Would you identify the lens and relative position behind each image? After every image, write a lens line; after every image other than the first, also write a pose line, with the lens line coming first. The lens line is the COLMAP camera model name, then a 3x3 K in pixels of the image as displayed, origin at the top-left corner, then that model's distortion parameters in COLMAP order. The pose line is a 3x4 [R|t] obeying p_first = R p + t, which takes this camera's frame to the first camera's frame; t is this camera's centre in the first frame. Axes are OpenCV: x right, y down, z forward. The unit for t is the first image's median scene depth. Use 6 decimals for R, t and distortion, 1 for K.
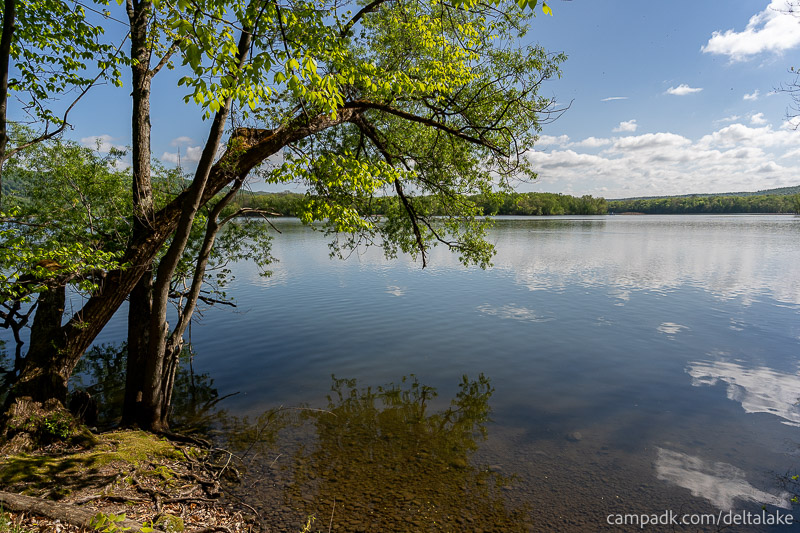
lens RADIAL K [[524.9, 0, 405.0], [0, 524.9, 266.8], [0, 0, 1]] dist [0.000259, 0.001808]
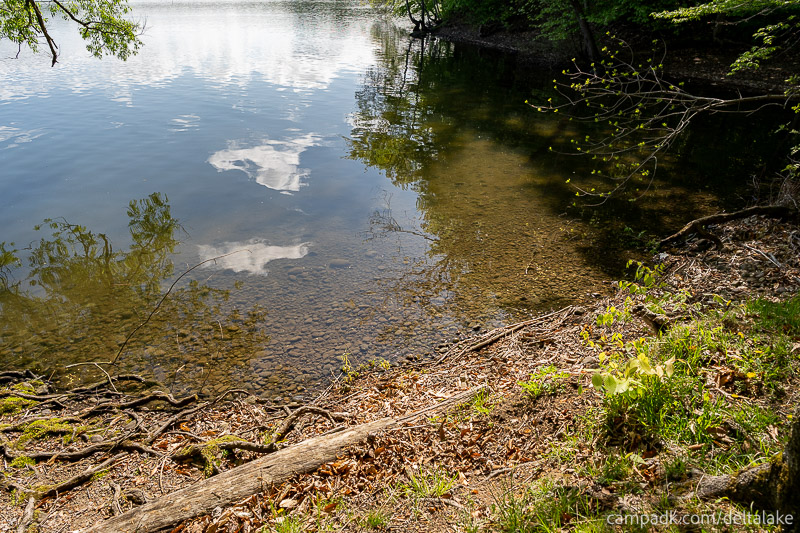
lens RADIAL K [[547.3, 0, 400.0], [0, 547.3, 266.5], [0, 0, 1]] dist [0.002648, 0.002031]
pose [[0.651164, -0.341289, 0.677870, -0.240247], [0.077552, 0.918430, 0.387908, 0.001993], [-0.754965, -0.200022, 0.624516, 0.142638]]
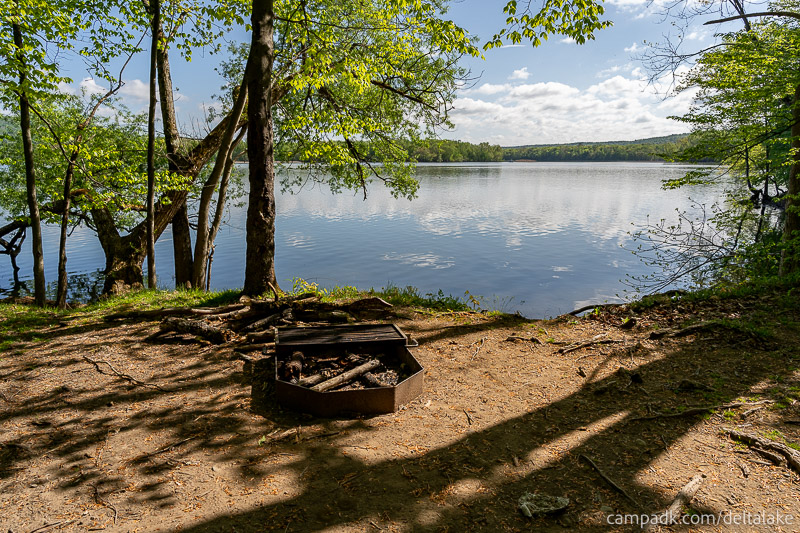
lens RADIAL K [[535.7, 0, 396.9], [0, 535.7, 279.5], [0, 0, 1]] dist [-0.001322, 0.000499]
pose [[0.984543, -0.034374, 0.171736, -0.111711], [0.014095, 0.992922, 0.117931, 0.040834], [-0.174574, -0.113687, 0.978059, -0.275389]]
